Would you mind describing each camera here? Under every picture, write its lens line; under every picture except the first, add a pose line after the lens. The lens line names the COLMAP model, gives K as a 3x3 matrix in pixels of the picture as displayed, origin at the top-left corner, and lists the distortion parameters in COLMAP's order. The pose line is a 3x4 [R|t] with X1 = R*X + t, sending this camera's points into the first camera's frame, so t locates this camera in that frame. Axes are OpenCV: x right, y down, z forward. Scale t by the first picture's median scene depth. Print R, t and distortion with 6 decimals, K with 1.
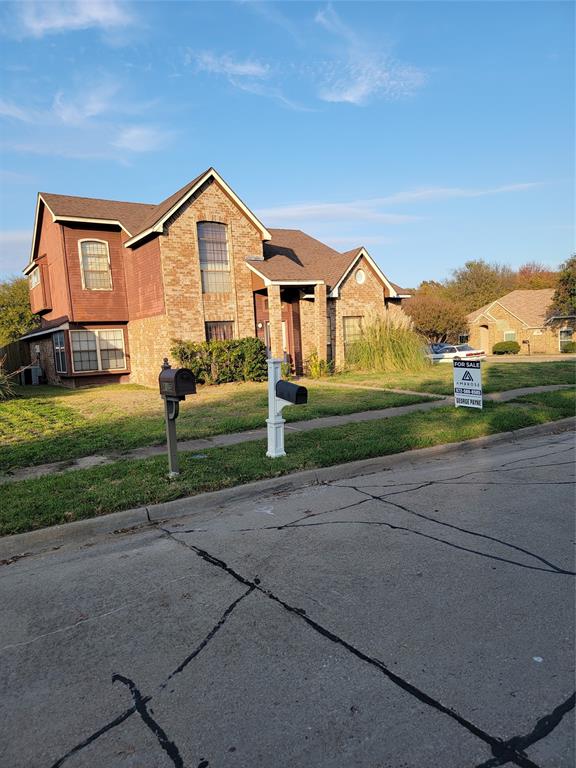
lens RADIAL K [[532.2, 0, 288.0], [0, 532.2, 384.0], [0, 0, 1]] dist [0.081131, 0.000484]
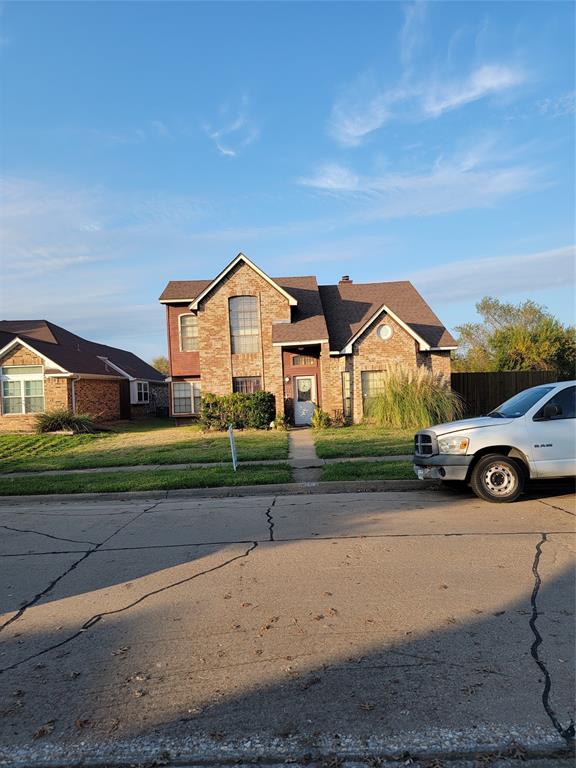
lens RADIAL K [[532.2, 0, 288.0], [0, 532.2, 384.0], [0, 0, 1]] dist [0.081131, 0.000484]
pose [[0.833354, 0.012949, -0.552589, 0.593095], [-0.048607, 0.997569, -0.049928, -0.045416], [0.550599, 0.068468, 0.831957, 0.062148]]
